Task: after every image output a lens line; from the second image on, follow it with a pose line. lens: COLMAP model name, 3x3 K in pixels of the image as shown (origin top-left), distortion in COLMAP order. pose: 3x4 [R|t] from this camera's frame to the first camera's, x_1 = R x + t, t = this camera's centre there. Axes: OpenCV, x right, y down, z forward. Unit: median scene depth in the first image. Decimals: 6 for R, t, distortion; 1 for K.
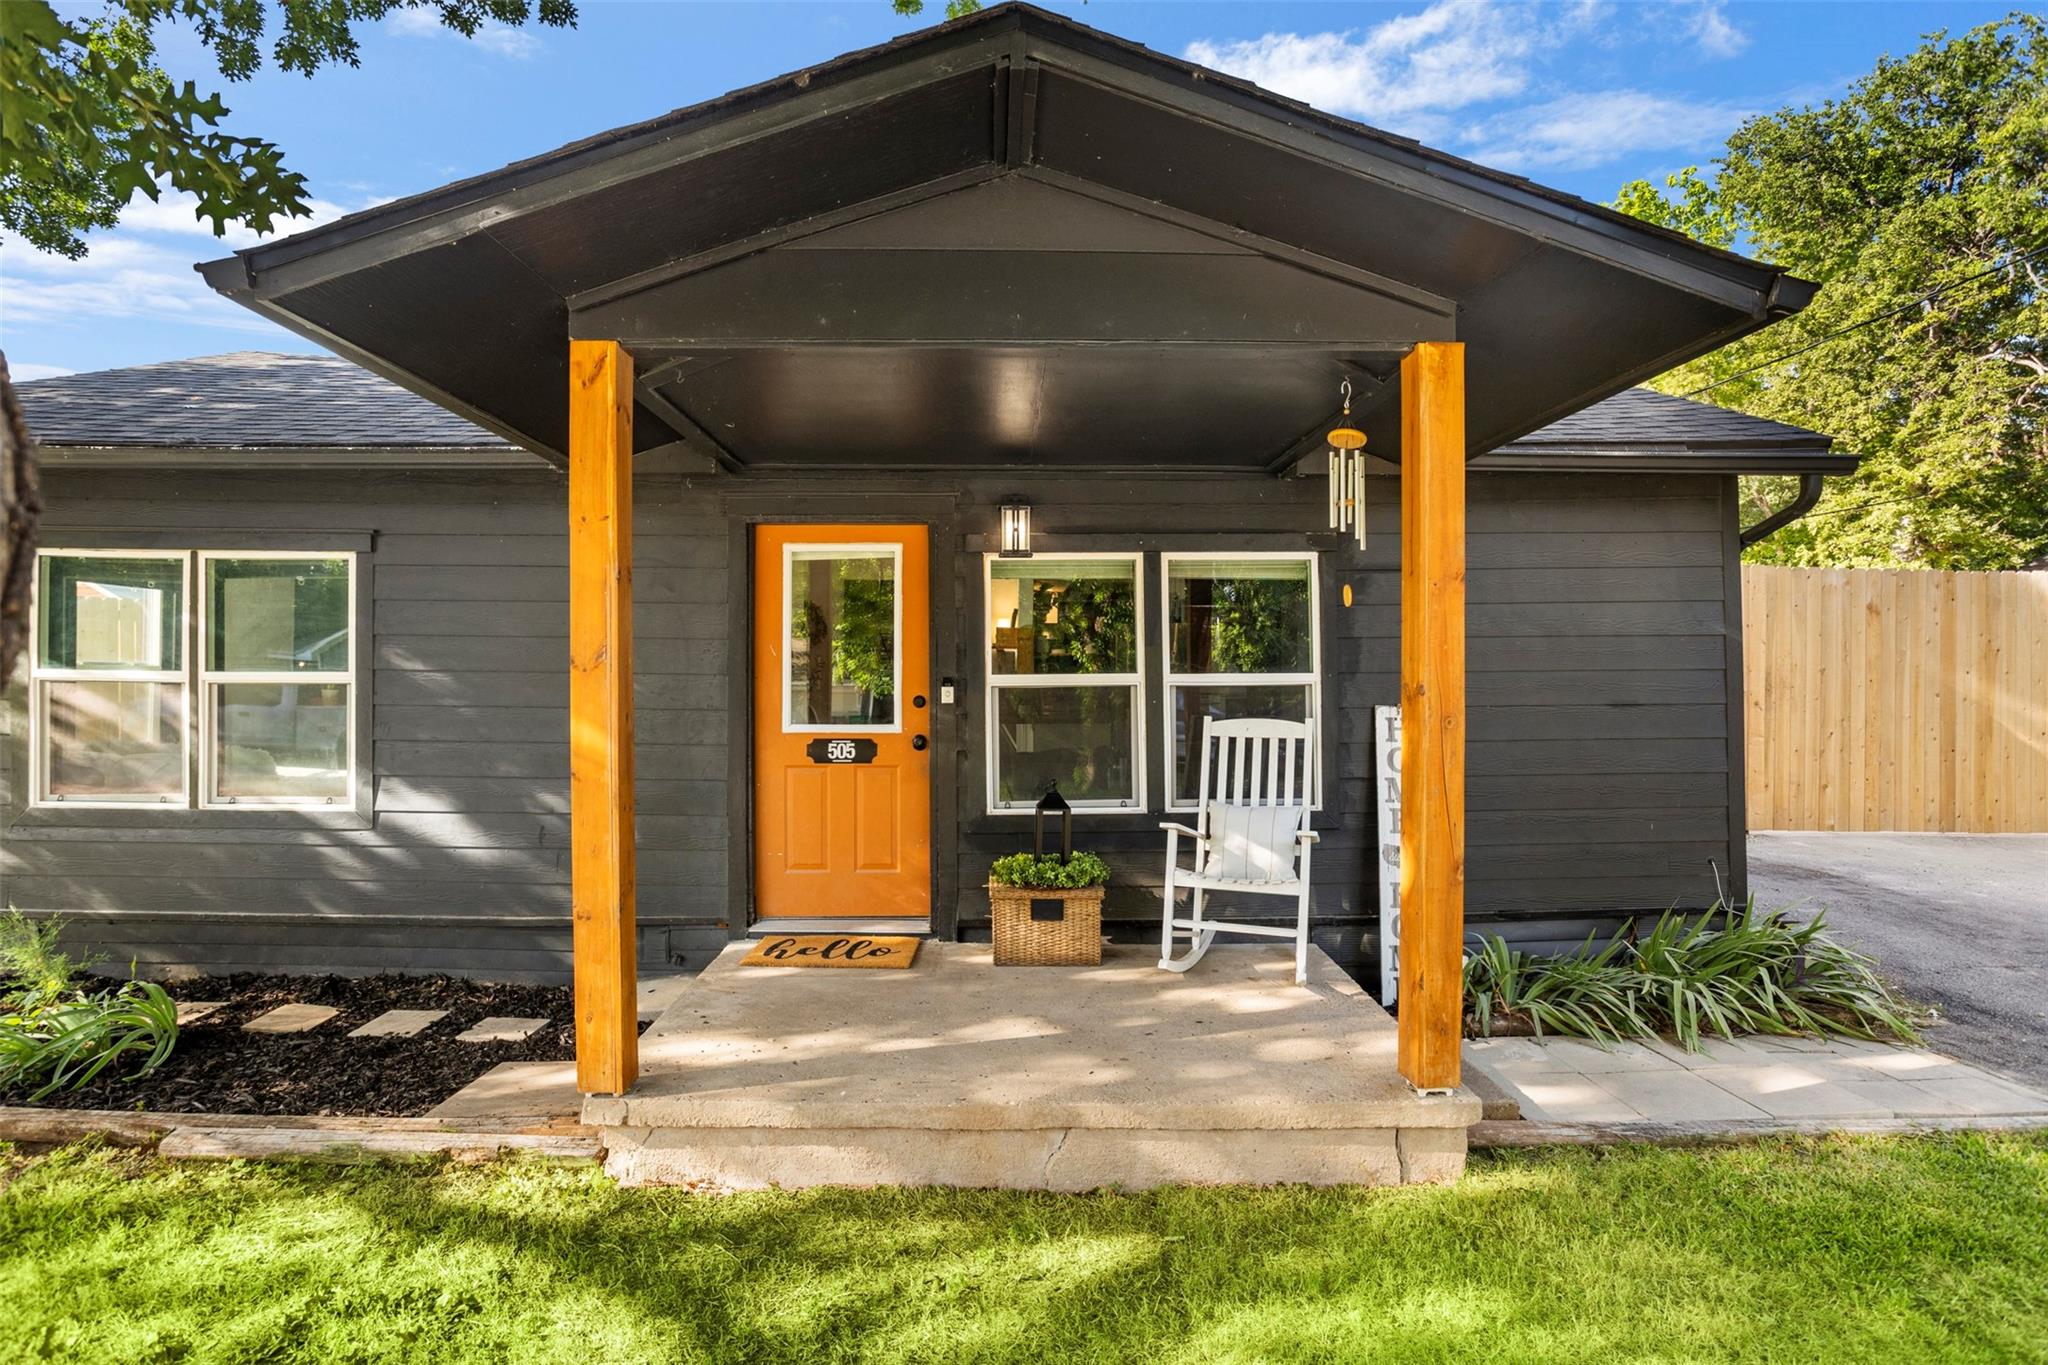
lens RADIAL K [[1037.3, 0, 1017.3], [0, 1037.3, 675.8], [0, 0, 1]] dist [-0.023061, 0.005924]
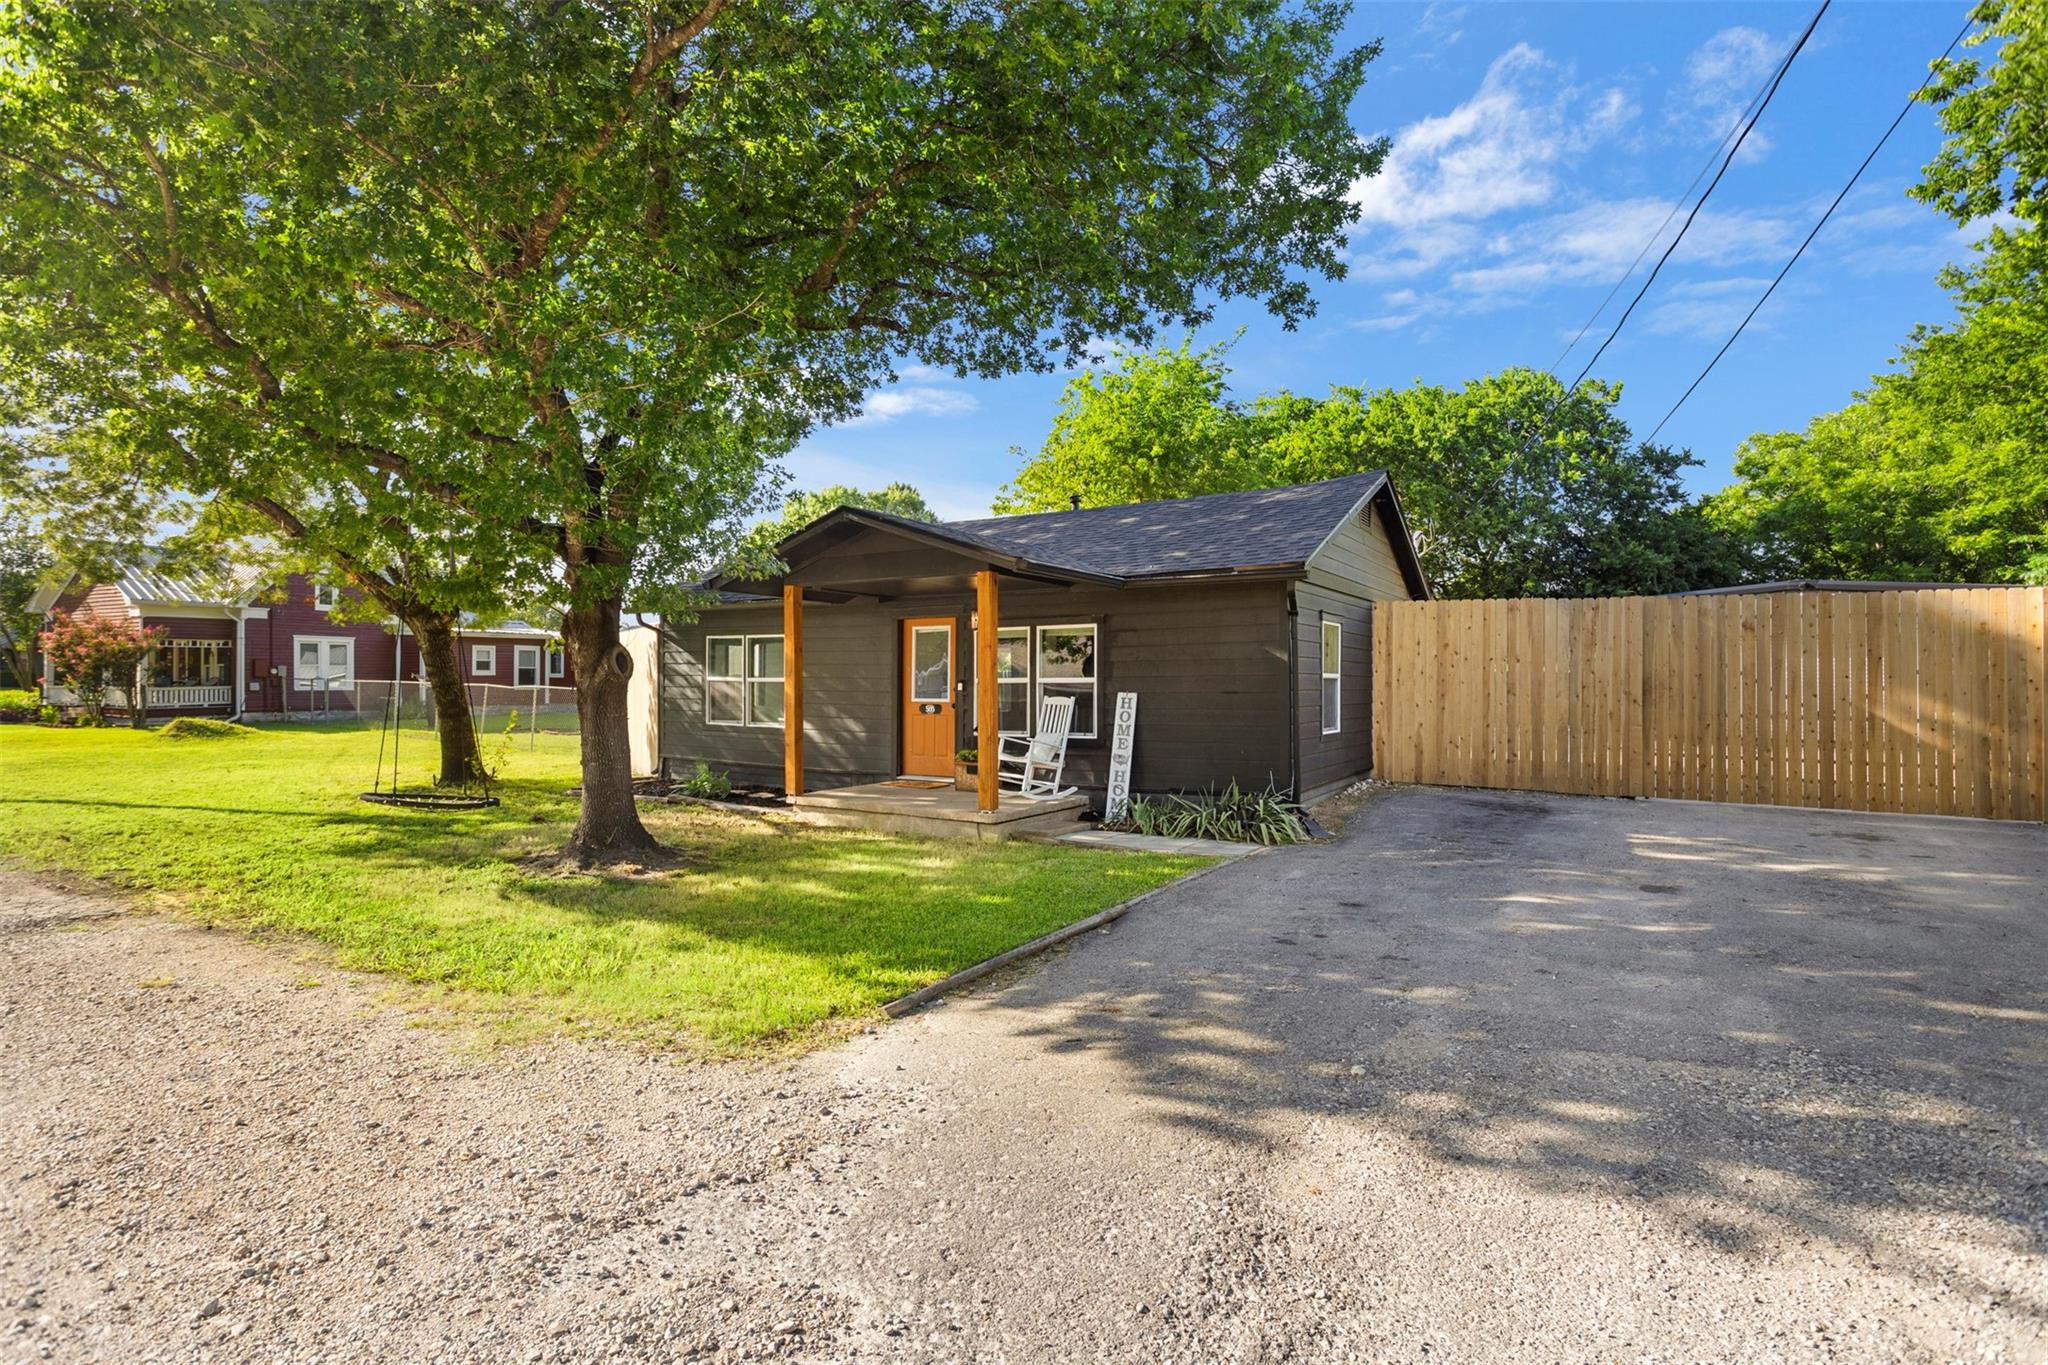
lens RADIAL K [[1037.3, 0, 1027.4], [0, 1037.3, 696.5], [0, 0, 1]] dist [-0.023061, 0.005924]
pose [[0.844570, 0.007525, -0.535392, 1.377568], [-0.001498, 0.999931, 0.011692, 0.012749], [0.535443, -0.009073, 0.844523, -0.992278]]
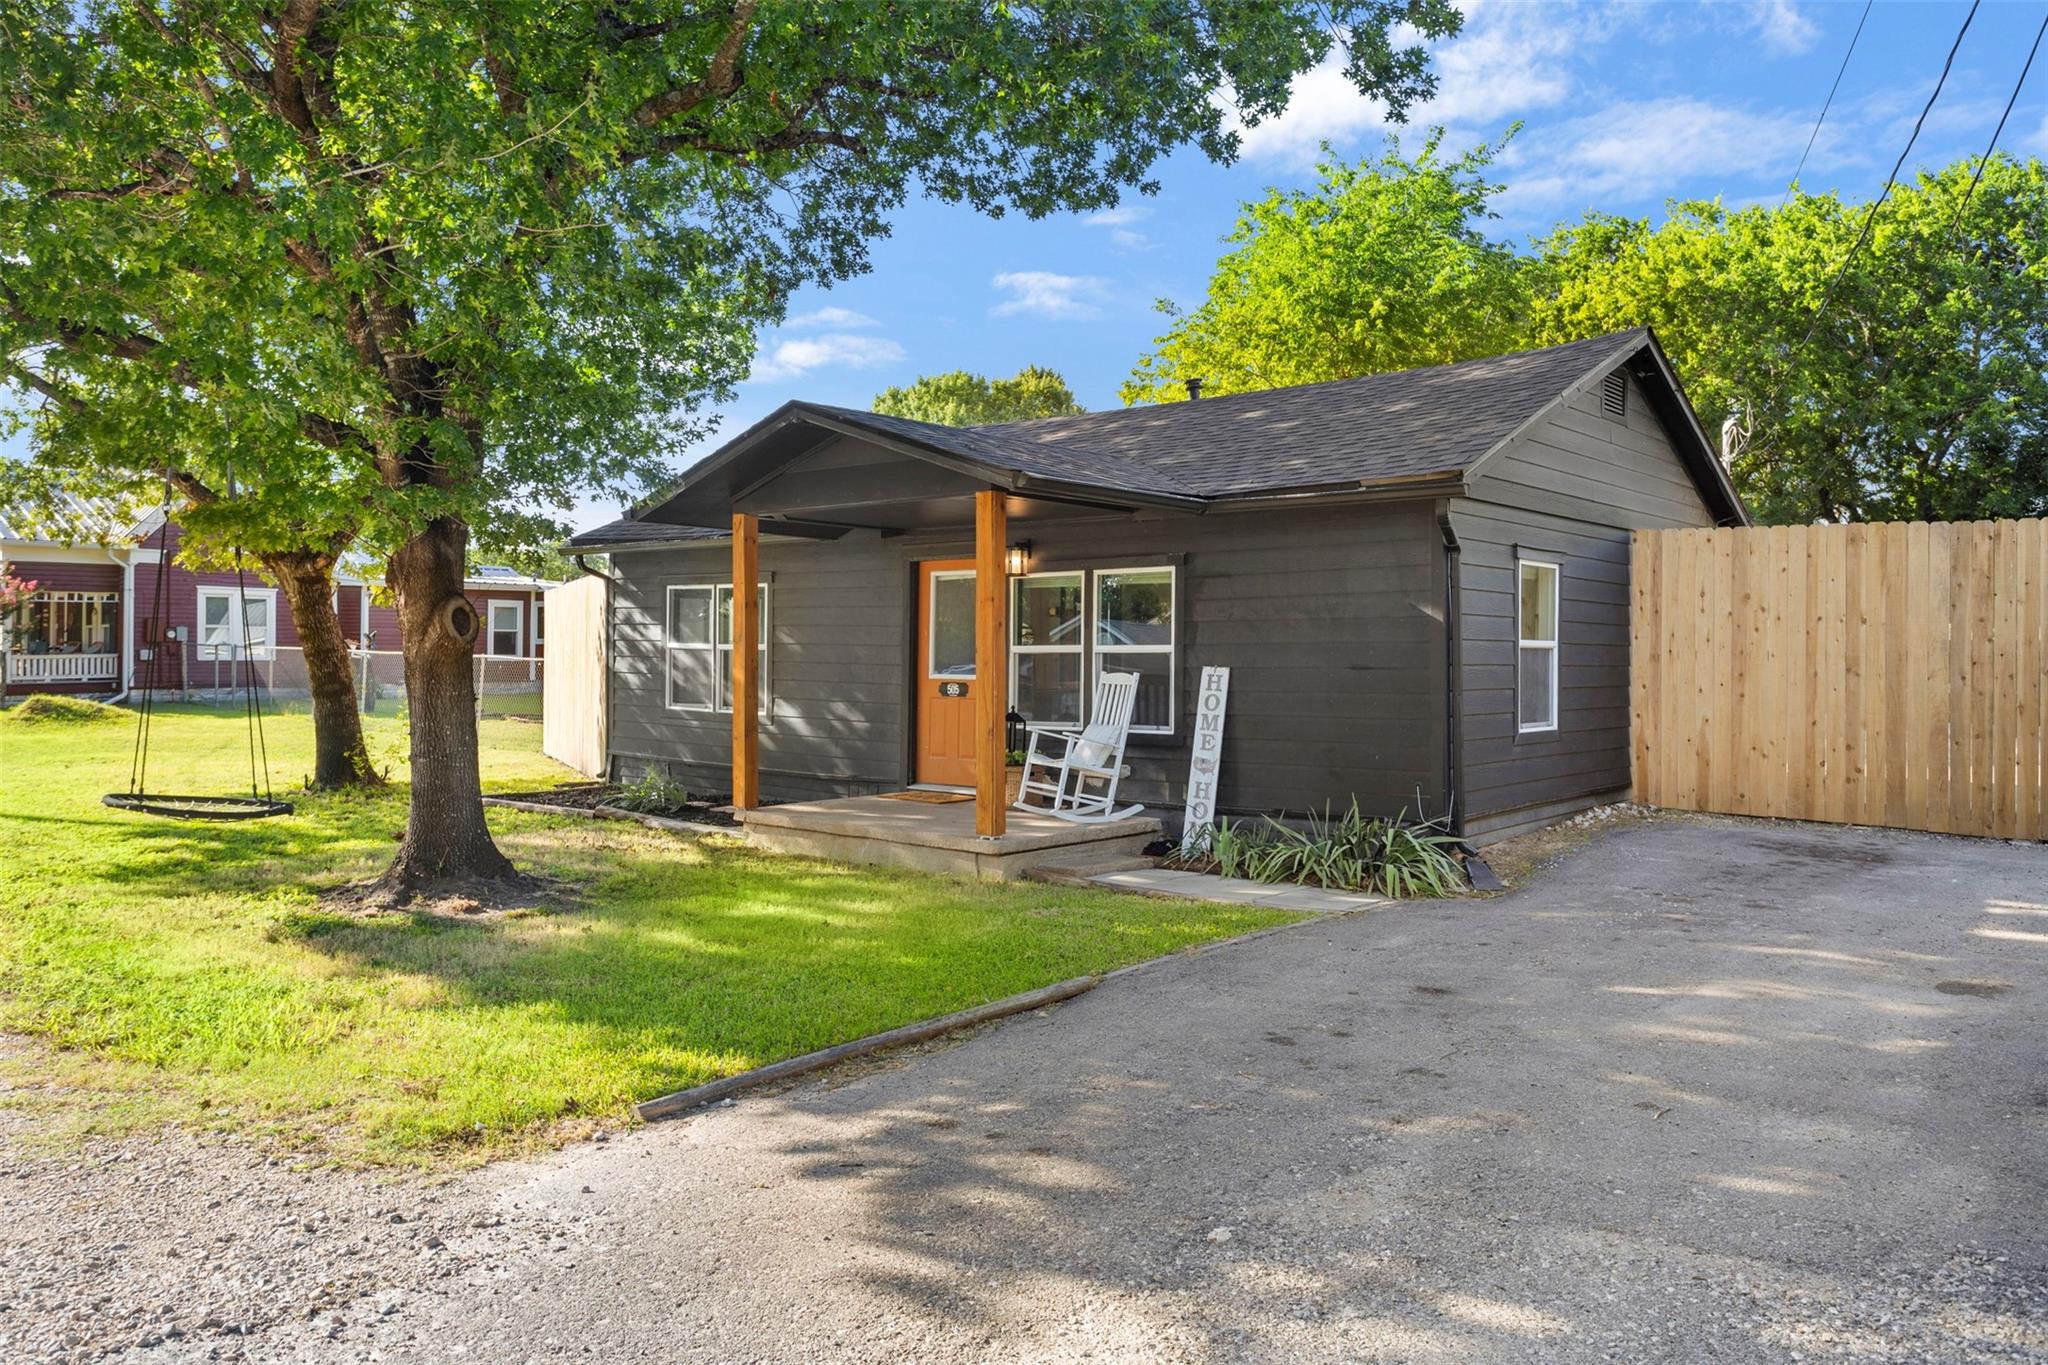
lens RADIAL K [[1506.2, 0, 1017.4], [0, 1506.2, 643.8], [0, 0, 1]] dist [0.032715, -0.002007]
pose [[0.753002, -0.000928, -0.658018, 1.593772], [-0.006100, 0.999946, -0.008391, 0.016211], [0.657990, 0.010332, 0.752955, -0.844987]]
